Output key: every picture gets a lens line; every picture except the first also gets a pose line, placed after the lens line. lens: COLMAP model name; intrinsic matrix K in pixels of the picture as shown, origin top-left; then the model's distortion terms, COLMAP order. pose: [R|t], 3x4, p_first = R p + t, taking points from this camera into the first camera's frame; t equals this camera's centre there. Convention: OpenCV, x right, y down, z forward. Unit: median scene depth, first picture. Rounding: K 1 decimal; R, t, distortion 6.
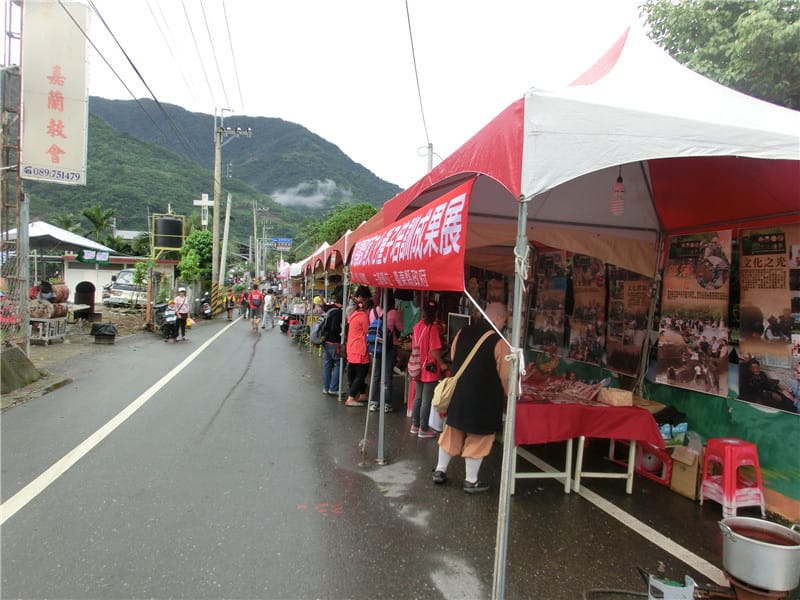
lens RADIAL K [[571.1, 0, 400.2], [0, 571.1, 301.1], [0, 0, 1]] dist [-0.008141, 0.001947]
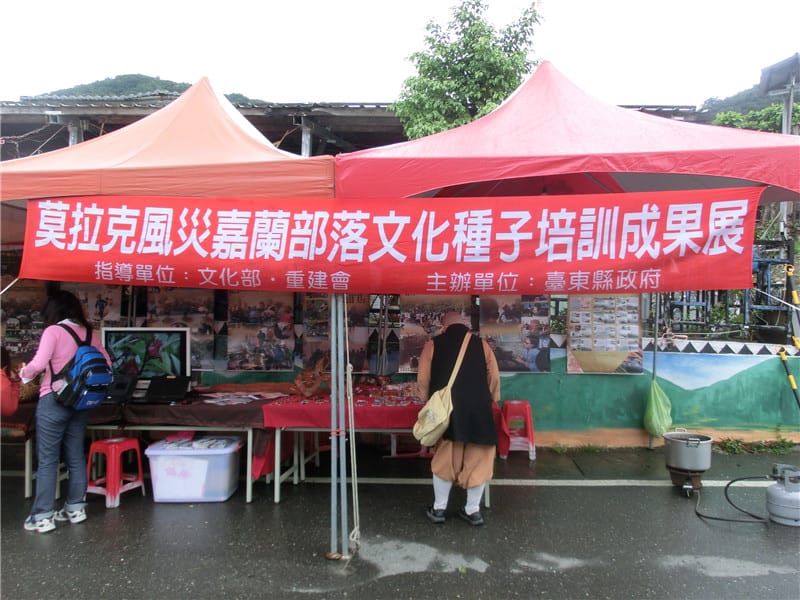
lens RADIAL K [[571.1, 0, 400.5], [0, 571.1, 302.0], [0, 0, 1]] dist [-0.008141, 0.001947]
pose [[0.296189, -0.041439, 0.954230, -0.698227], [0.033324, 0.998899, 0.033035, -0.032820], [-0.954548, 0.022014, 0.297244, 0.816444]]
